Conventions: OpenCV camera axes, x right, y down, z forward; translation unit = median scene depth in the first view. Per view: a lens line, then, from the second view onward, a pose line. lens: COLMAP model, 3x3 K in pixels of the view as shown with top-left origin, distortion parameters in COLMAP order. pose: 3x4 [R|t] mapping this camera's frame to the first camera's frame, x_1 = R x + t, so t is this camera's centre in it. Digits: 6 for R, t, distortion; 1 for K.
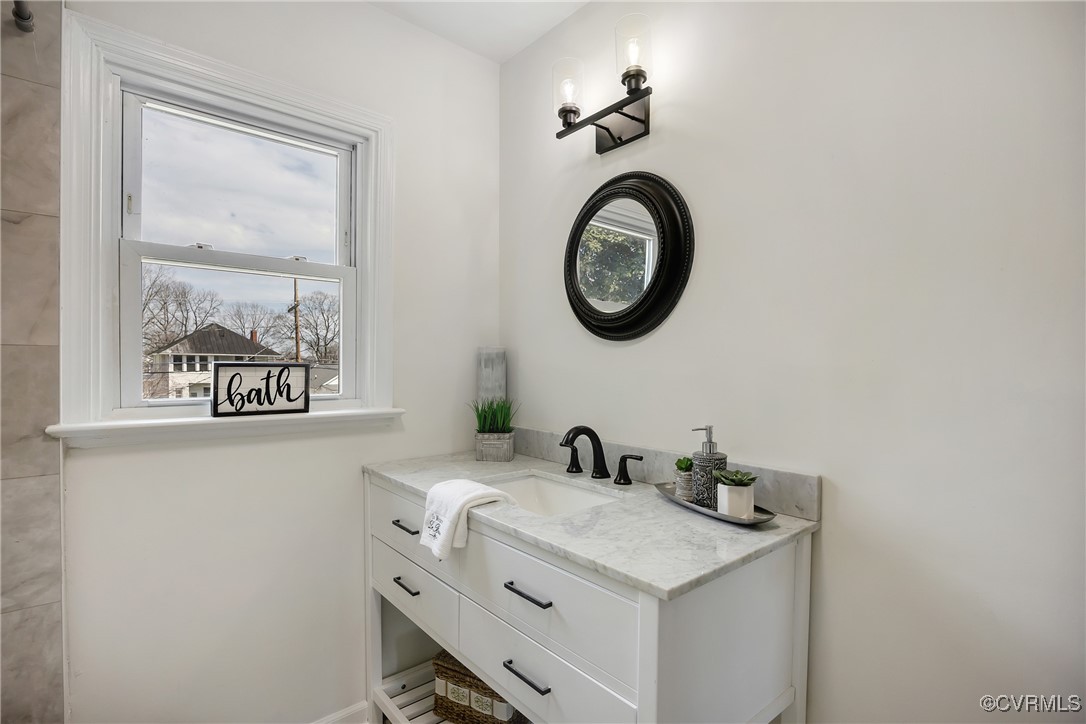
lens RADIAL K [[532.7, 0, 545.1], [0, 532.7, 370.5], [0, 0, 1]] dist [-0.003501, -0.000027]
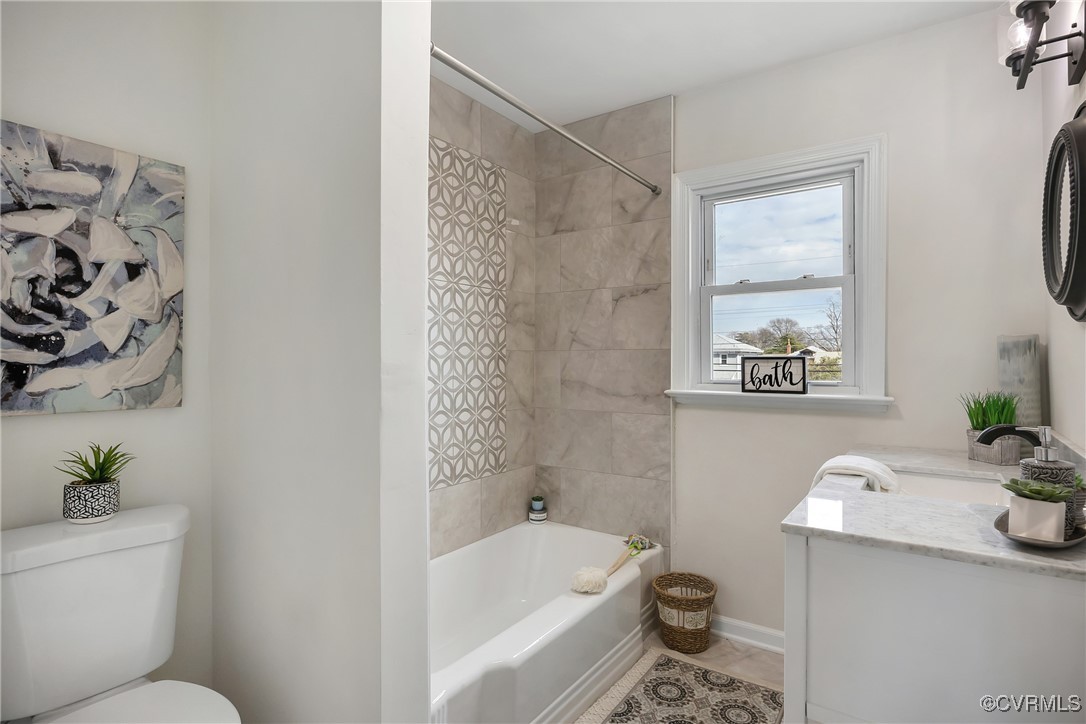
lens RADIAL K [[572.5, 0, 544.5], [0, 572.5, 360.0], [0, 0, 1]] dist [-0.002552, -0.001023]
pose [[0.234760, -0.007486, -0.972024, 0.820774], [-0.005737, 0.999942, -0.009087, 0.012134], [0.972036, 0.007710, 0.234704, 0.051168]]
